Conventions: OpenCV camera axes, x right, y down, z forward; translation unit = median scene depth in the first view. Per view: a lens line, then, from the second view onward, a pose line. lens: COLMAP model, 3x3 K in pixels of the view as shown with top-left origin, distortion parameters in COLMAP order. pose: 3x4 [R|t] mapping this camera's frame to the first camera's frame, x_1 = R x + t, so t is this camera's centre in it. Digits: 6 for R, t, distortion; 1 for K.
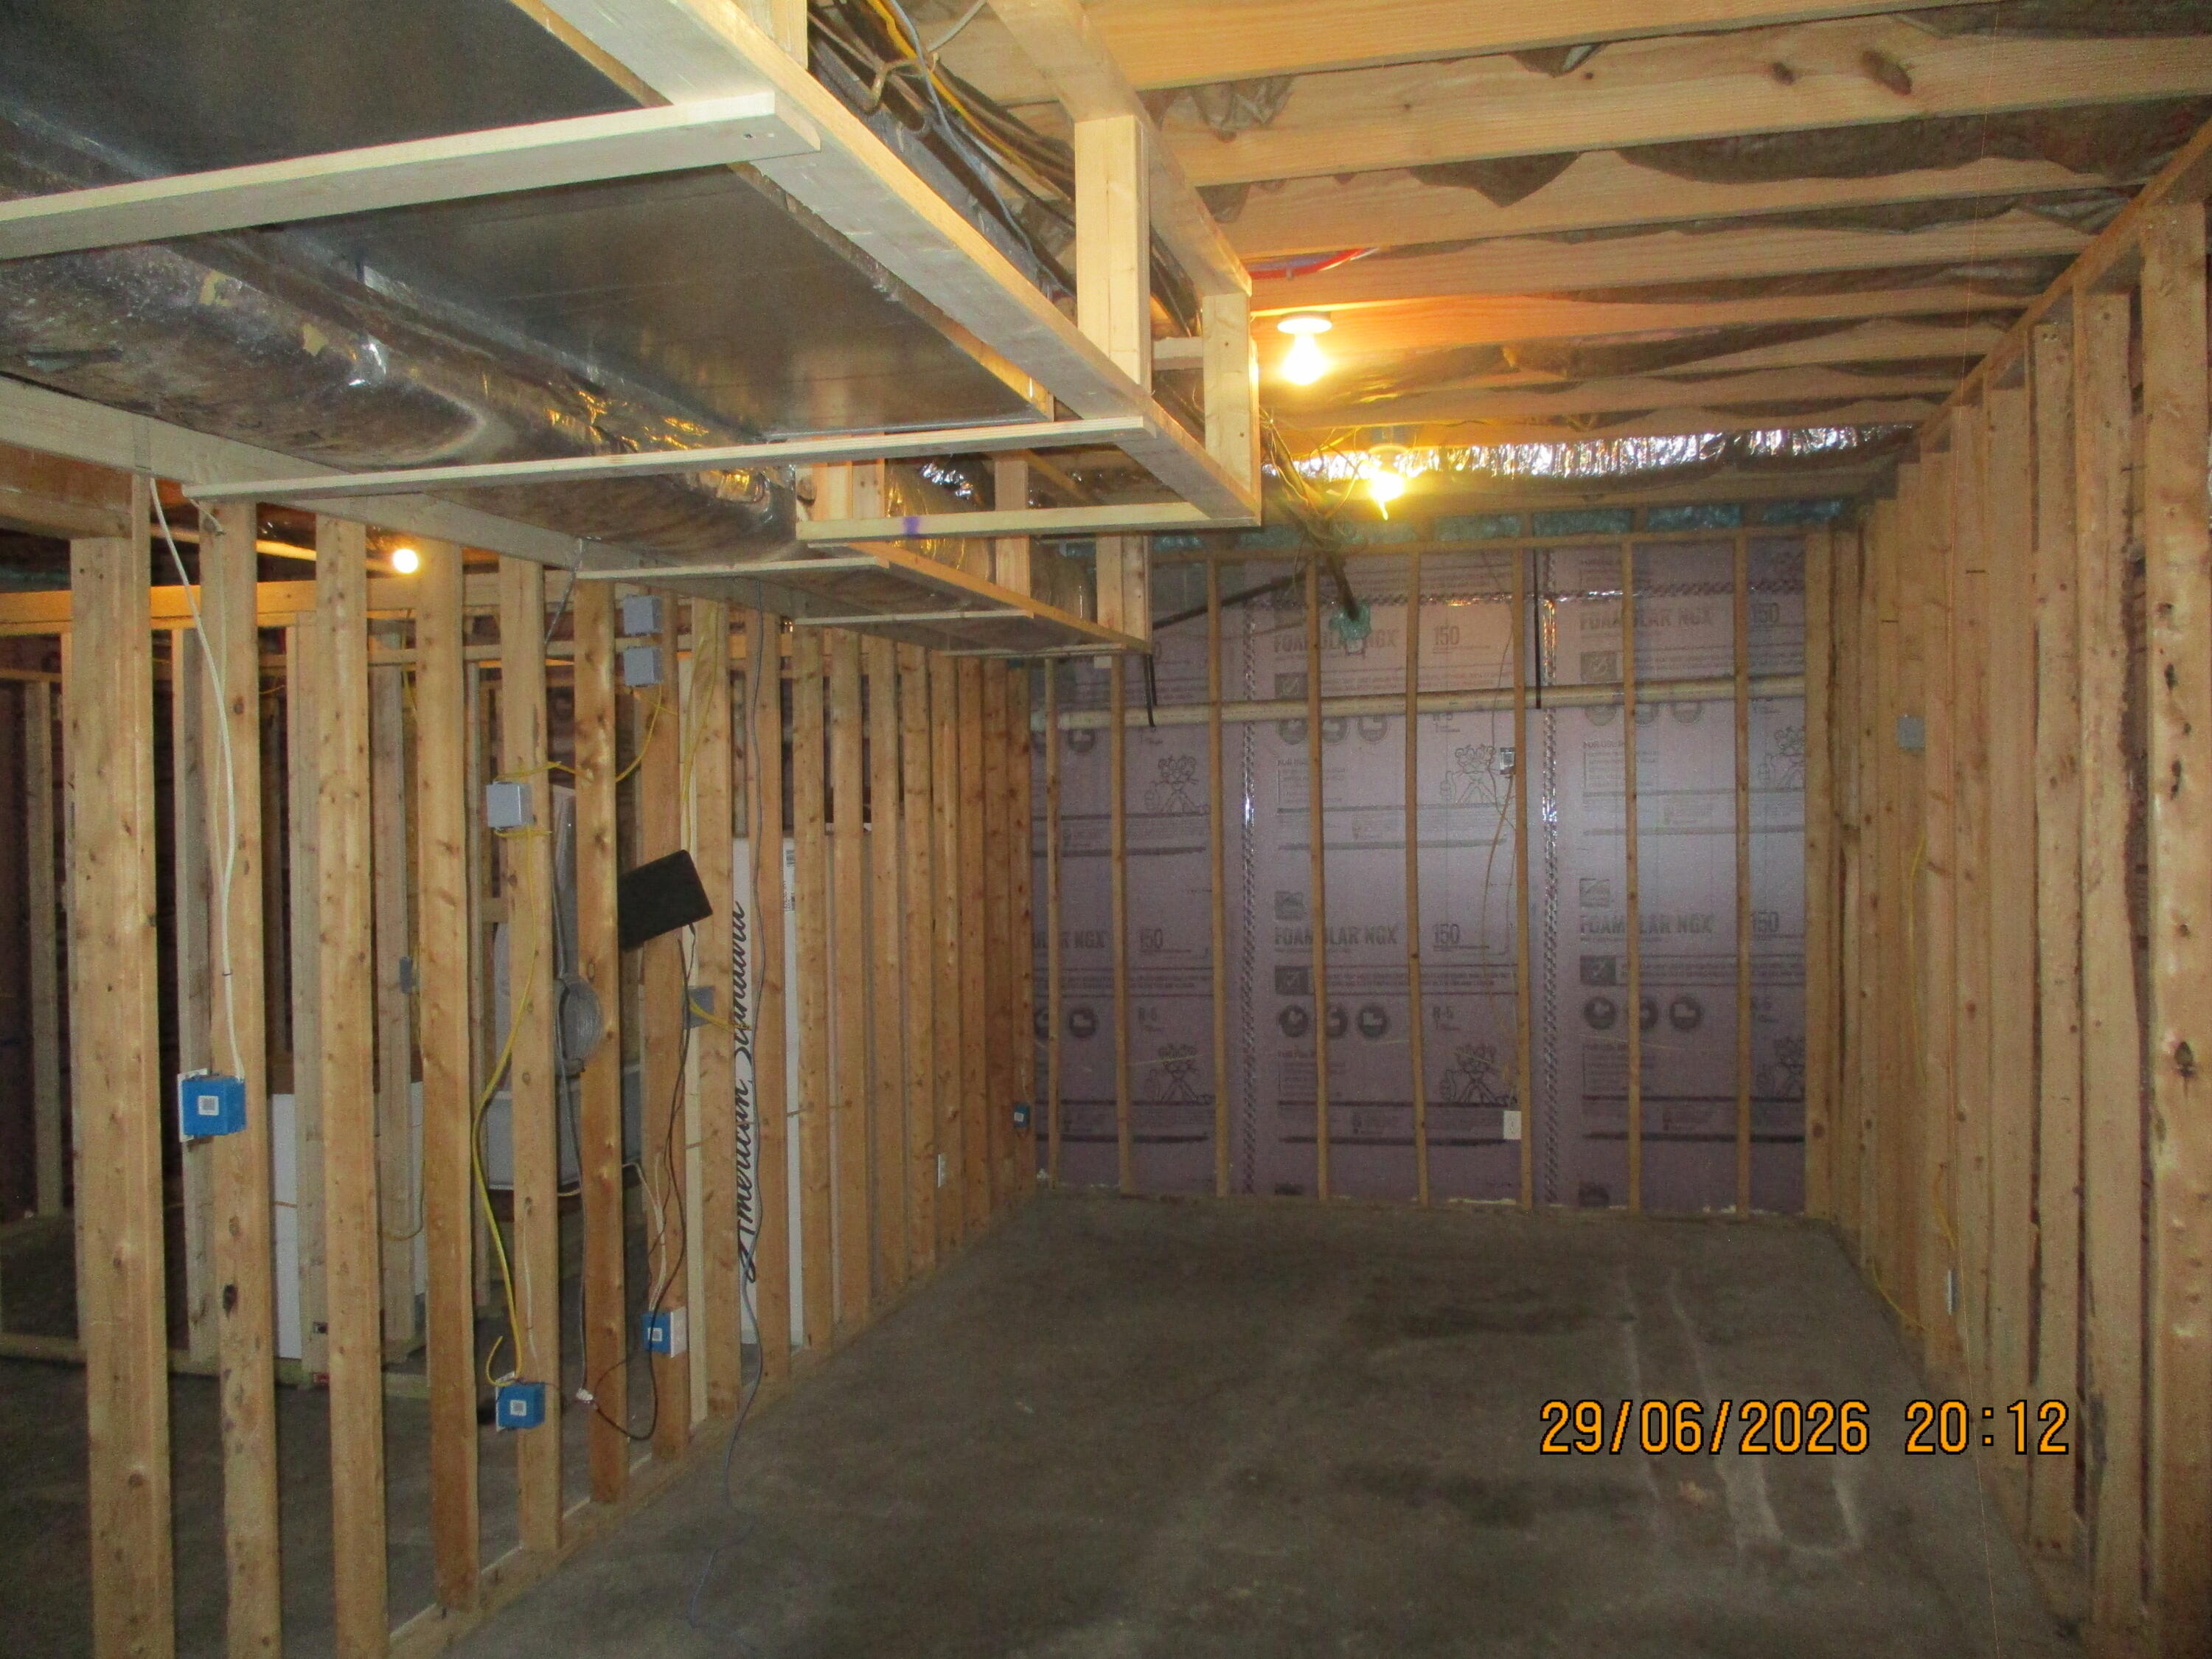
lens RADIAL K [[1839.9, 0, 1107.7], [0, 1839.9, 830.8], [0, 0, 1]] dist [-0.032402, 0.011753]
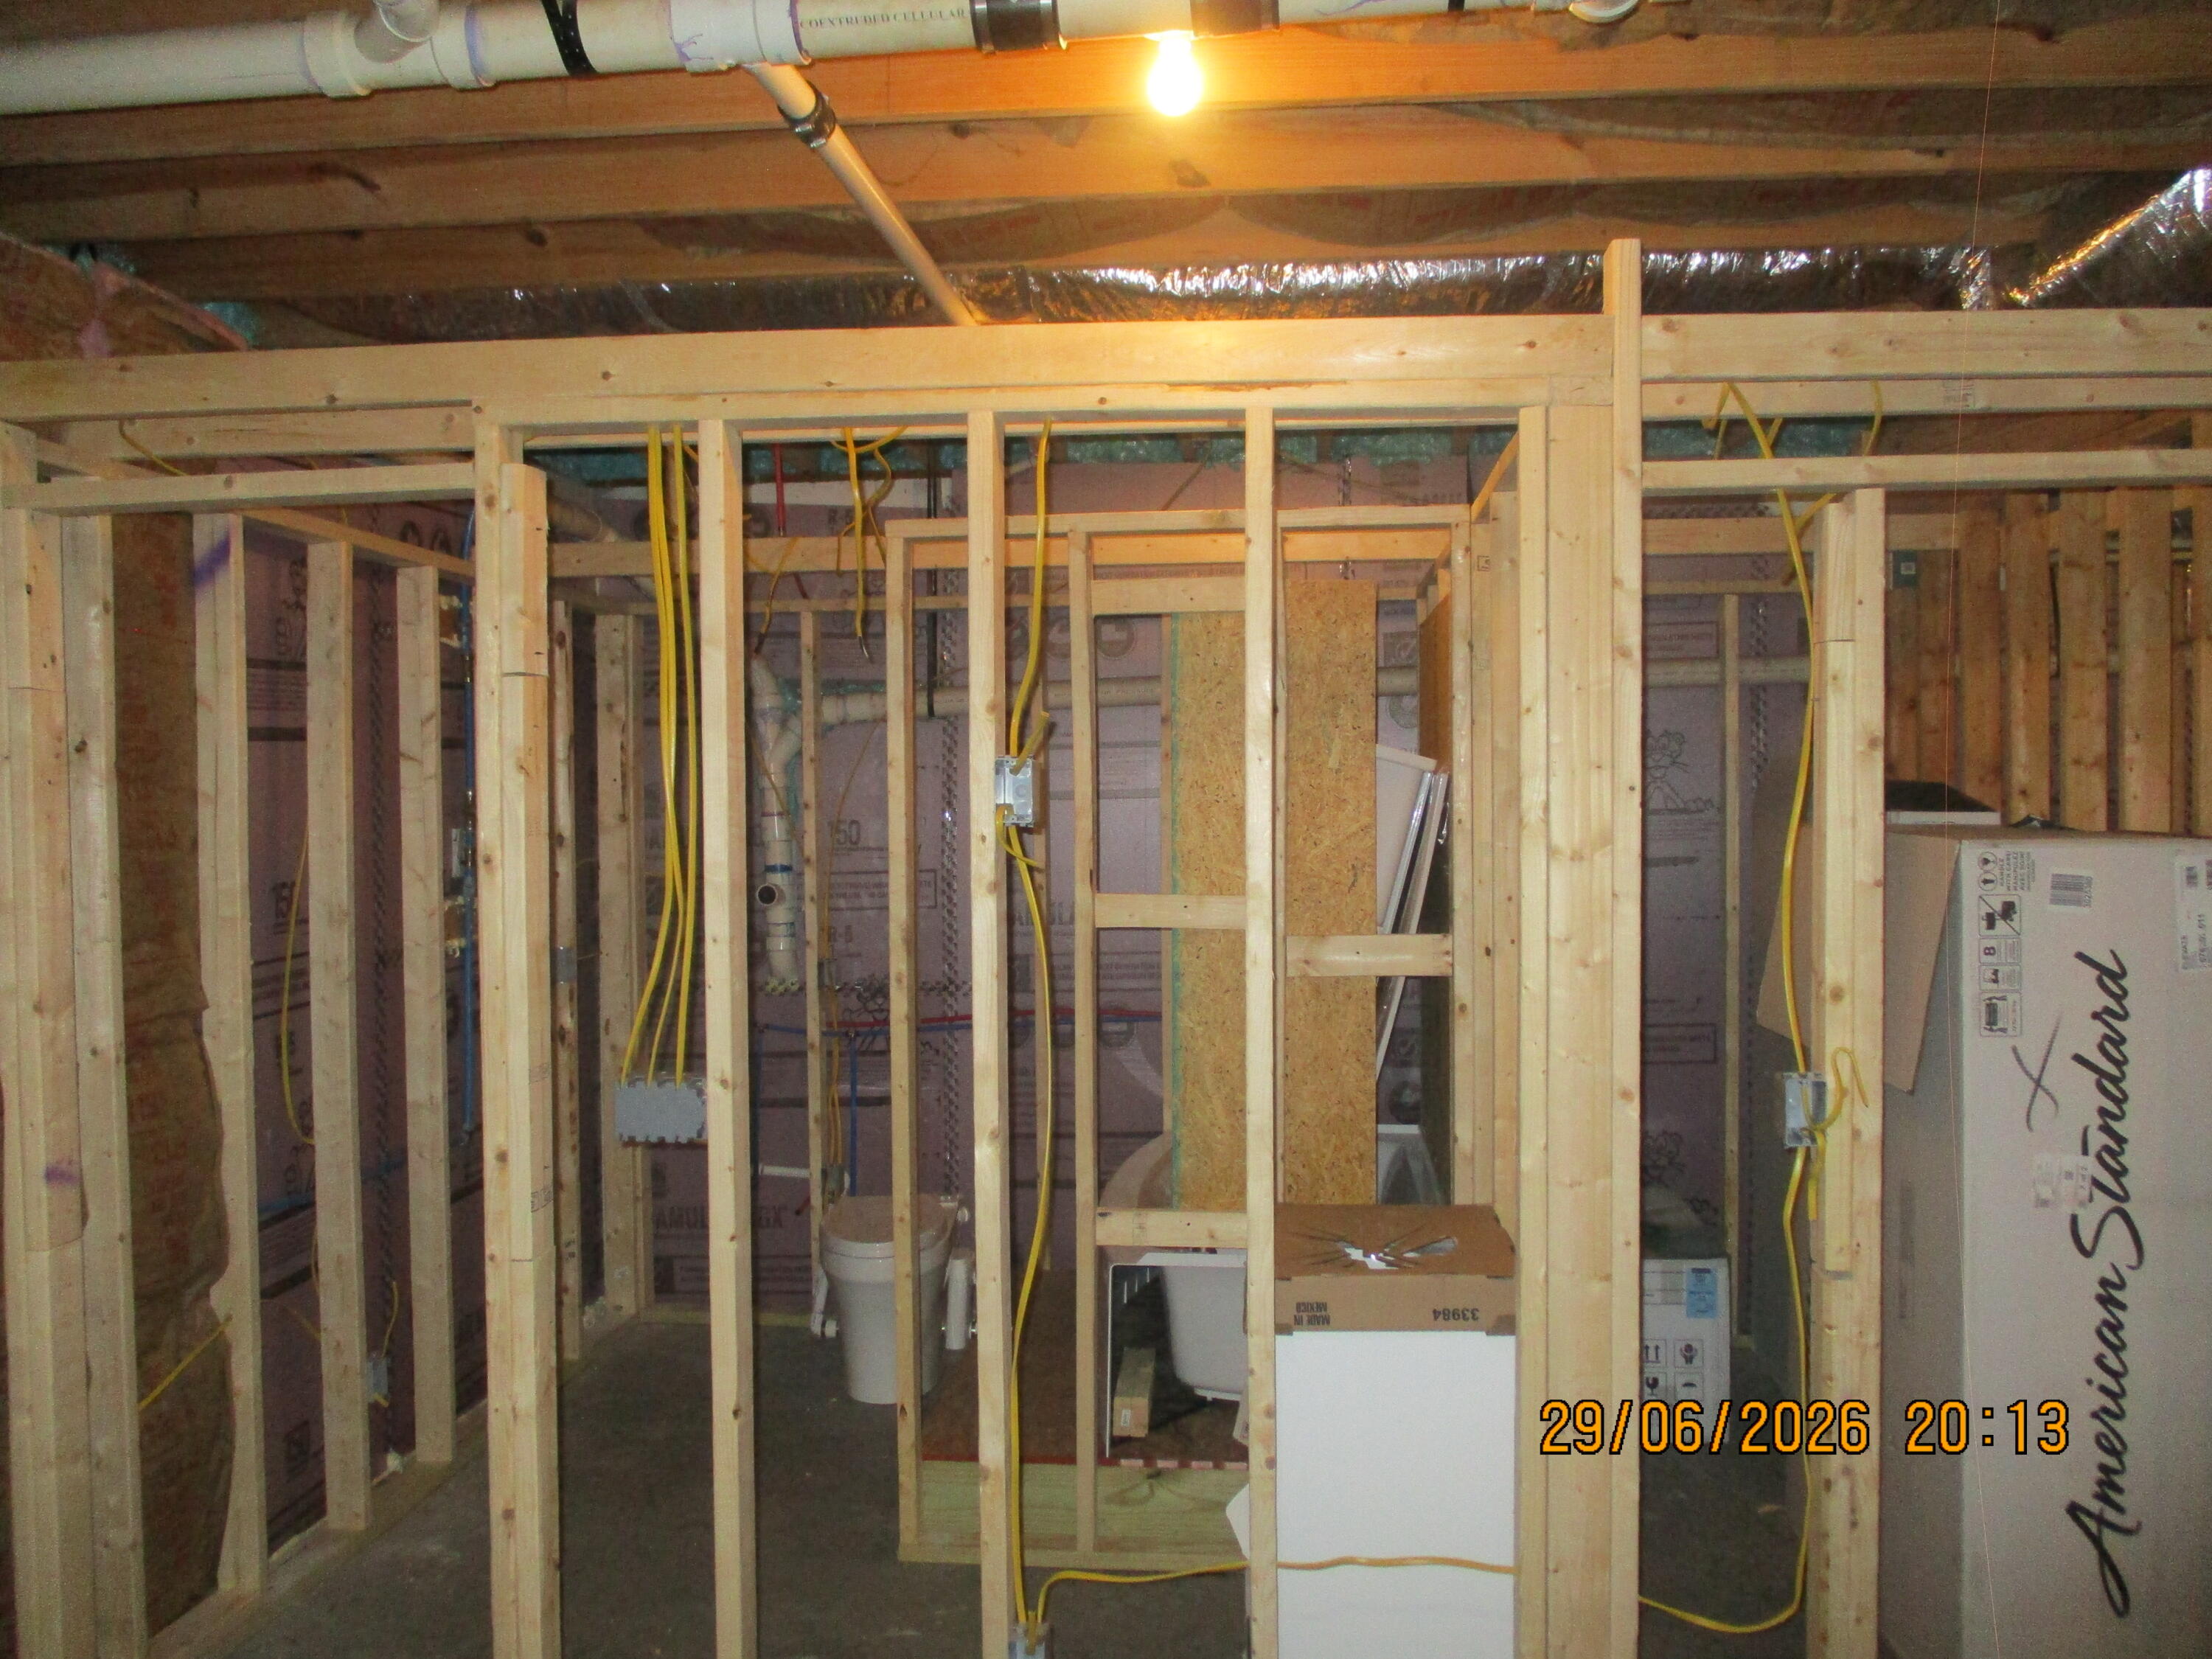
lens RADIAL K [[1839.9, 0, 1106.5], [0, 1839.9, 826.3], [0, 0, 1]] dist [-0.032402, 0.011753]
pose [[0.988739, 0.003583, 0.149609, -0.591741], [-0.004359, 0.999979, 0.004859, -0.001207], [-0.149588, -0.005457, 0.988733, 0.490751]]
